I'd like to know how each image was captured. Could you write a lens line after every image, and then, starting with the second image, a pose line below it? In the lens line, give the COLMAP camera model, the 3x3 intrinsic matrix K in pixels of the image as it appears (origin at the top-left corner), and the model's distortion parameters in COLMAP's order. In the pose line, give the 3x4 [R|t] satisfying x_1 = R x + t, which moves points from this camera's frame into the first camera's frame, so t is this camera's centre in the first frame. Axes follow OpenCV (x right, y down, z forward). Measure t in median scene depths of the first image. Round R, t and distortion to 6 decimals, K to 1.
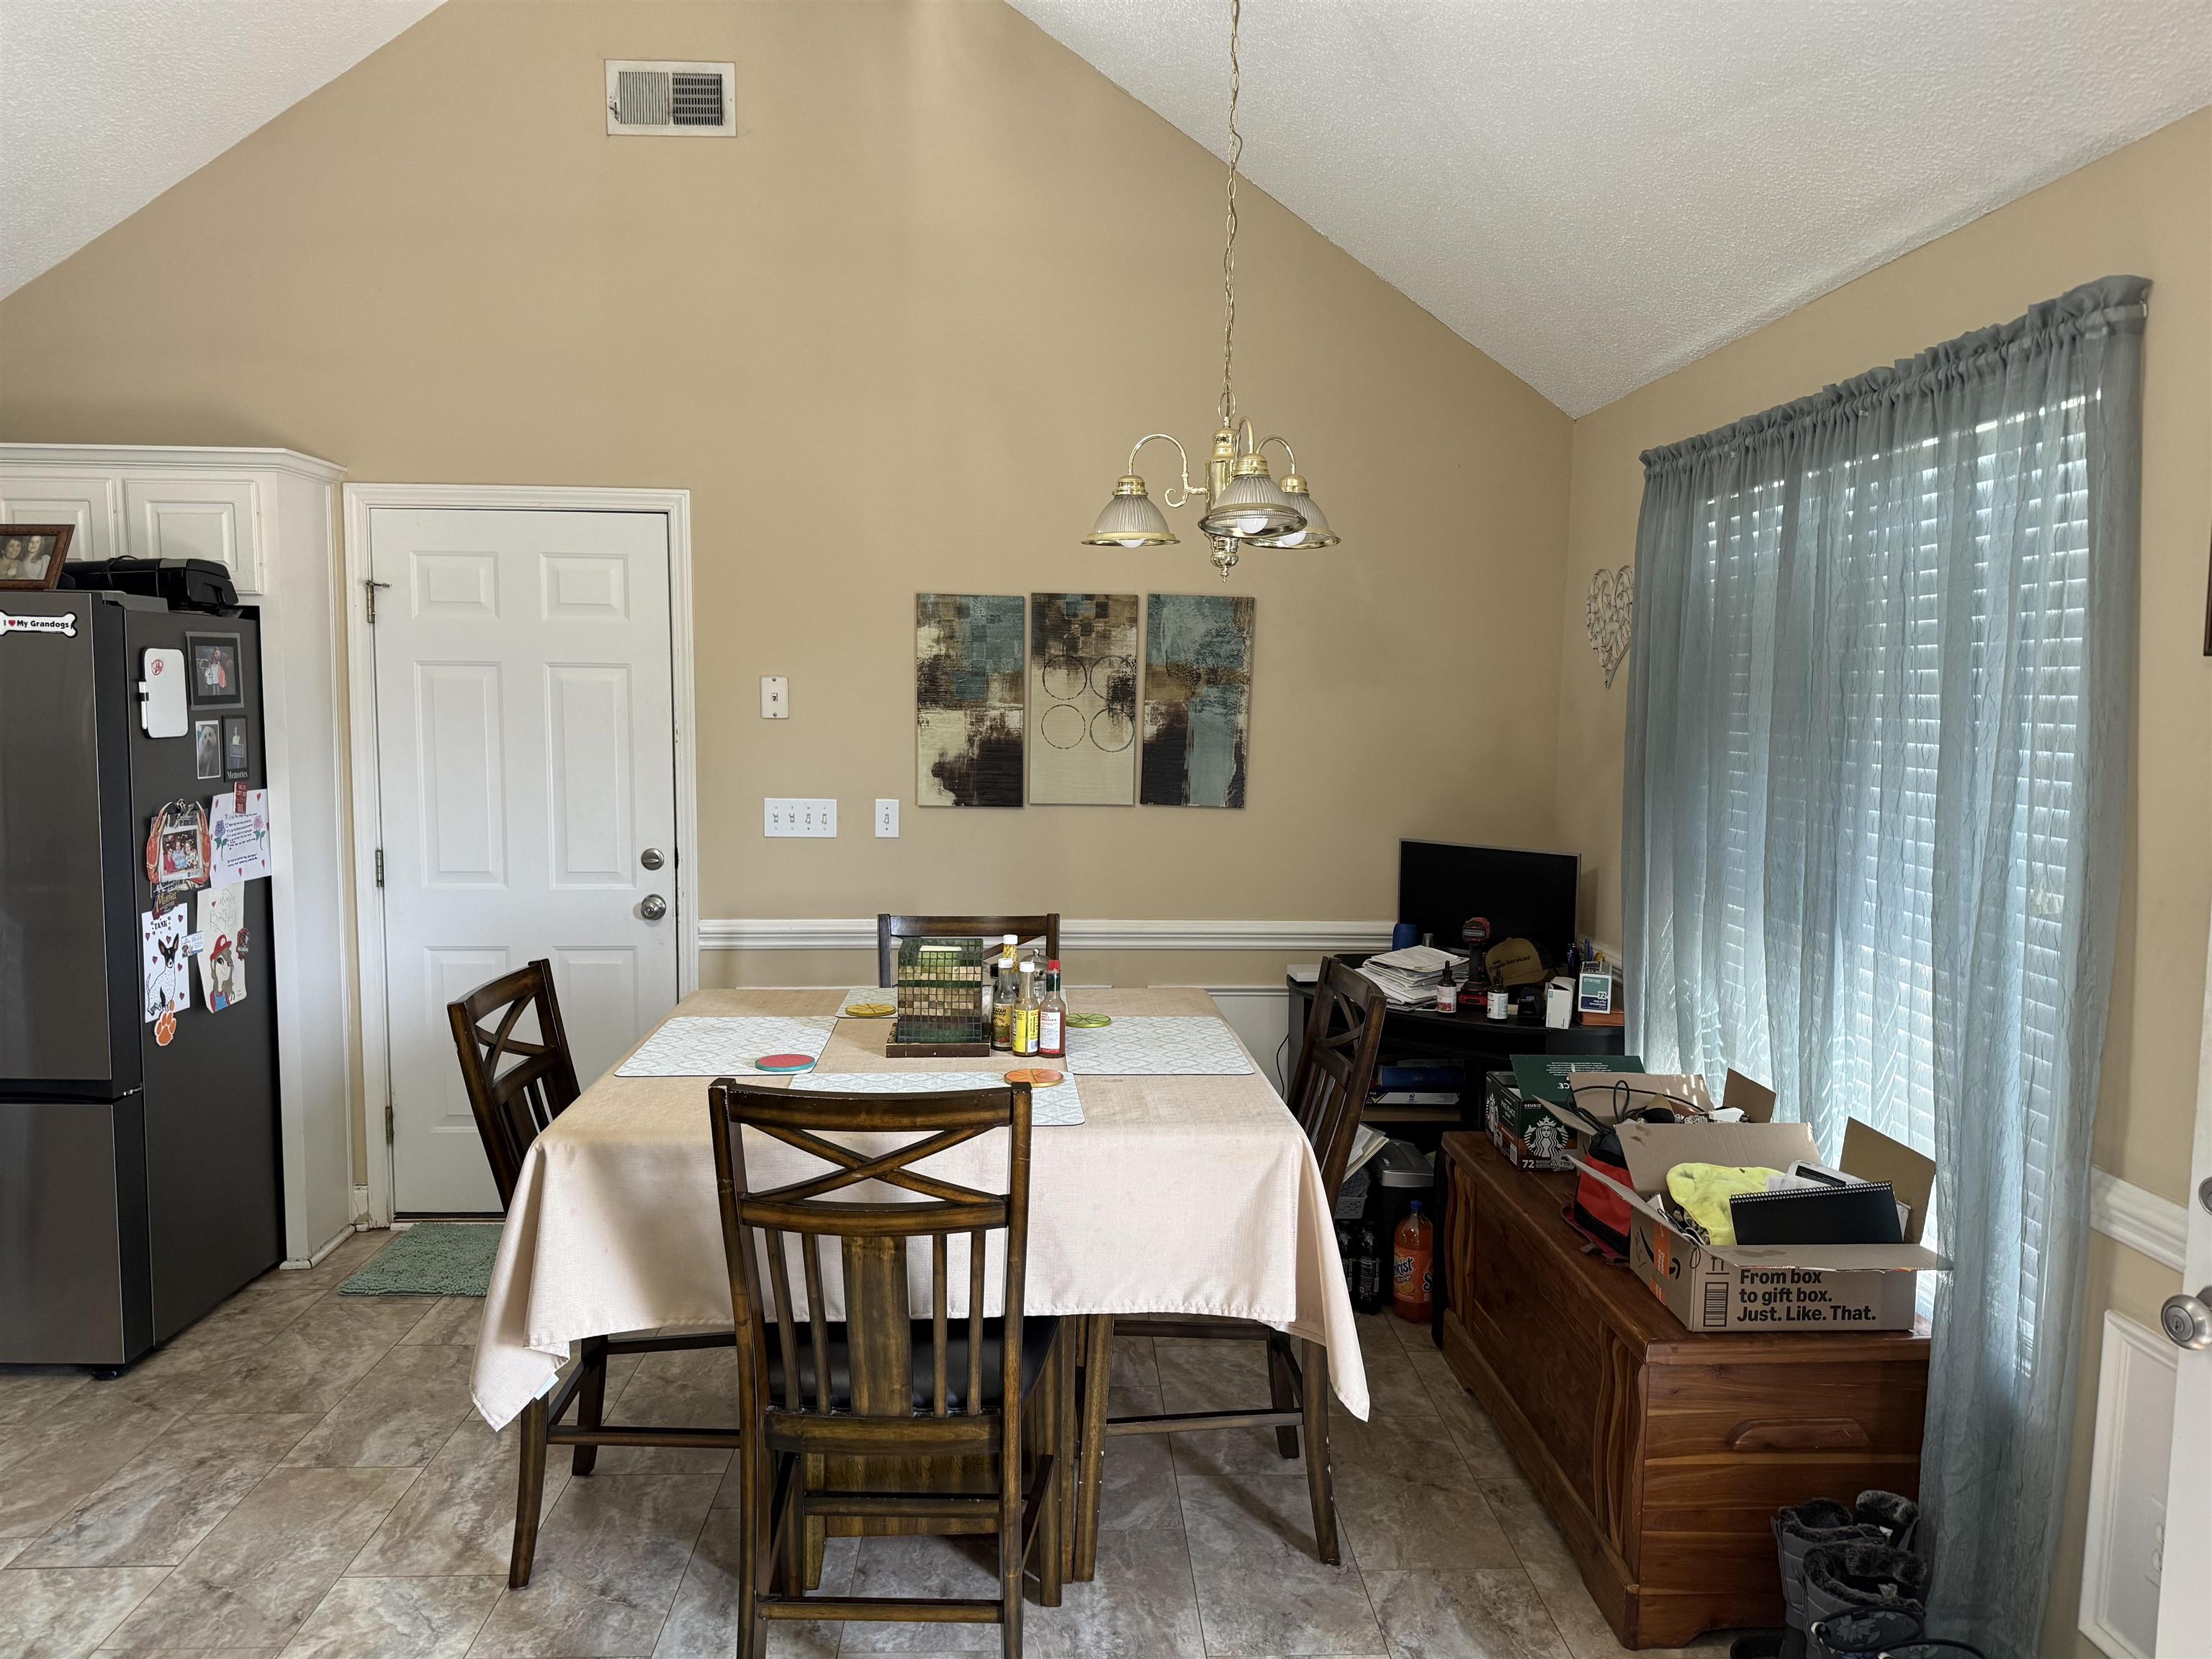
lens RADIAL K [[1525.0, 0, 1101.8], [0, 1525.0, 825.4], [0, 0, 1]] dist [0.008546, -0.017401]
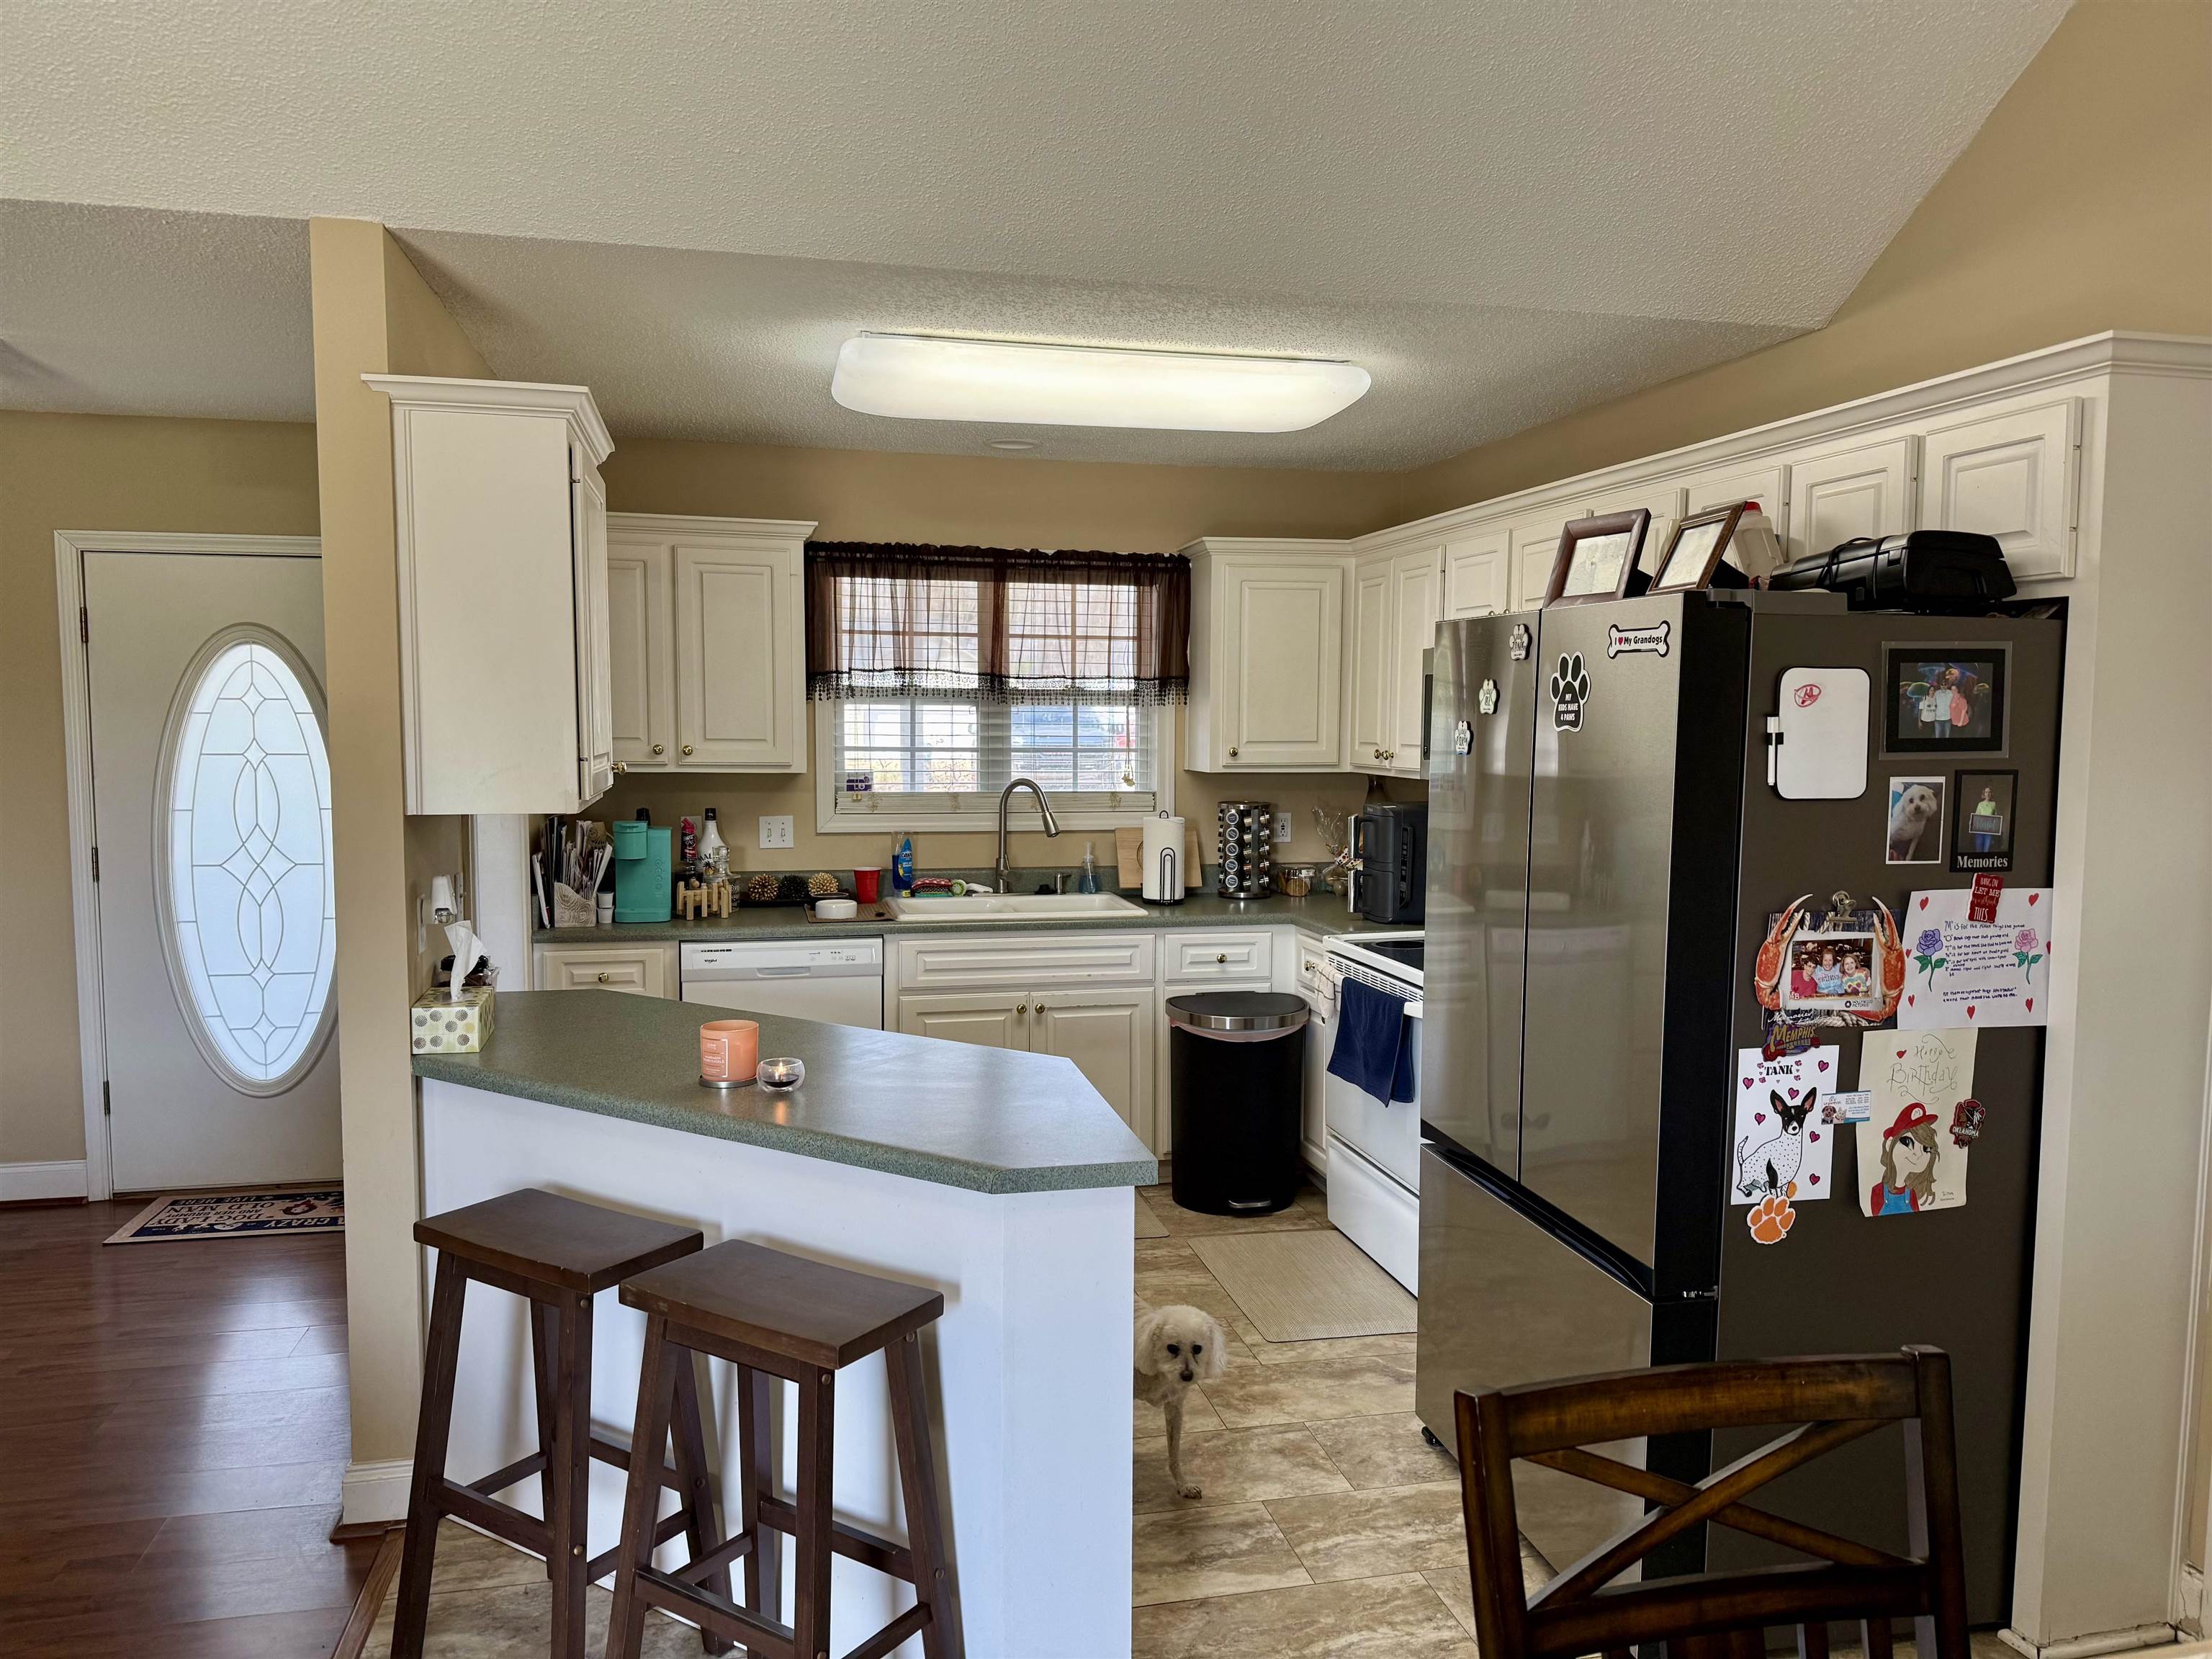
lens RADIAL K [[1525.0, 0, 1101.5], [0, 1525.0, 833.3], [0, 0, 1]] dist [0.008546, -0.017401]
pose [[0.184530, 0.066570, -0.980570, -0.005877], [-0.093212, 0.994392, 0.049967, -0.044525], [0.978397, 0.082180, 0.189701, 0.535178]]
